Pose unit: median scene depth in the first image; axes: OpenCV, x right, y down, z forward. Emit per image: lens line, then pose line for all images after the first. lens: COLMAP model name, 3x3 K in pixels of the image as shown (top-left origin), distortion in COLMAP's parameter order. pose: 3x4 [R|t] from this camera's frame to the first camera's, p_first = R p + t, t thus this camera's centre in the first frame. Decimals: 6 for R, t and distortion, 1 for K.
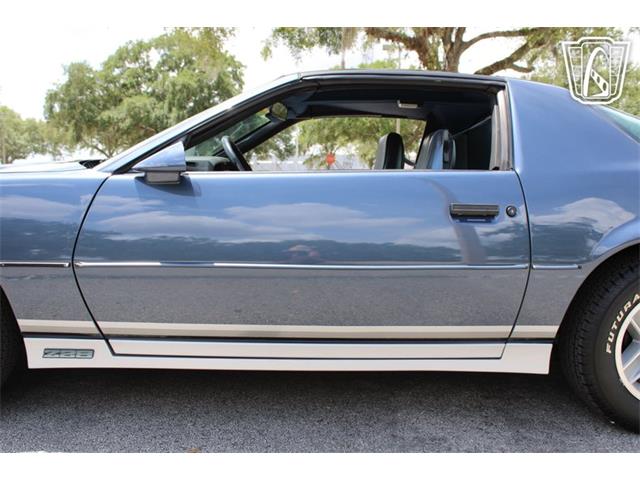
lens RADIAL K [[564.9, 0, 319.0], [0, 564.9, 241.8], [0, 0, 1]] dist [-0.083358, 0.017366]
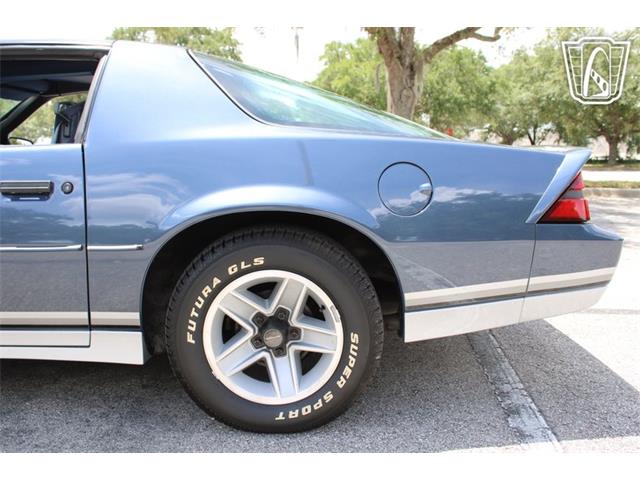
lens RADIAL K [[564.9, 0, 310.2], [0, 564.9, 245.1], [0, 0, 1]] dist [-0.083358, 0.017366]
pose [[0.999412, -0.016091, -0.030280, 0.688396], [0.017416, 0.998878, 0.044035, 0.005240], [0.029538, -0.044537, 0.998571, 0.091056]]
